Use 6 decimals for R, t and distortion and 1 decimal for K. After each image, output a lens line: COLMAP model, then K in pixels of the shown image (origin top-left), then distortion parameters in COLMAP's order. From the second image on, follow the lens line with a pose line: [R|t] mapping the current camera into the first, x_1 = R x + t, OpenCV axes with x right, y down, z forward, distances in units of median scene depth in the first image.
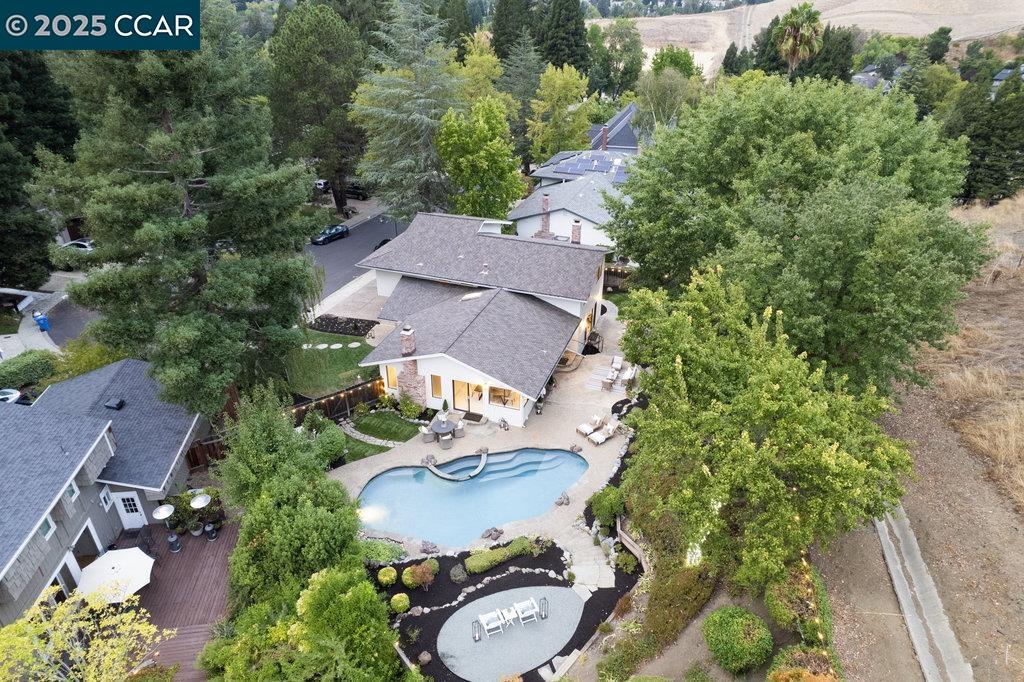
lens RADIAL K [[661.1, 0, 512.0], [0, 661.1, 341.0], [0, 0, 1]] dist [-0.087767, 0.084577]
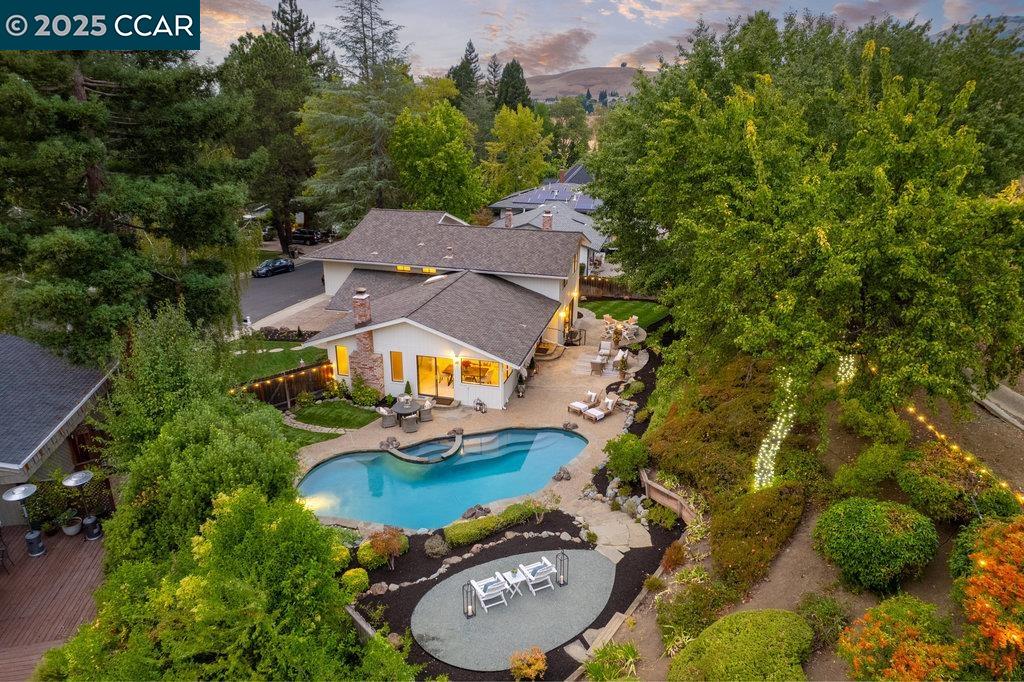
lens RADIAL K [[661.1, 0, 512.0], [0, 661.1, 341.0], [0, 0, 1]] dist [-0.087767, 0.084577]
pose [[0.996693, -0.028997, 0.075904, -0.034481], [0.040328, 0.987512, -0.152297, 0.181829], [-0.070540, 0.154855, 0.985416, 0.180869]]
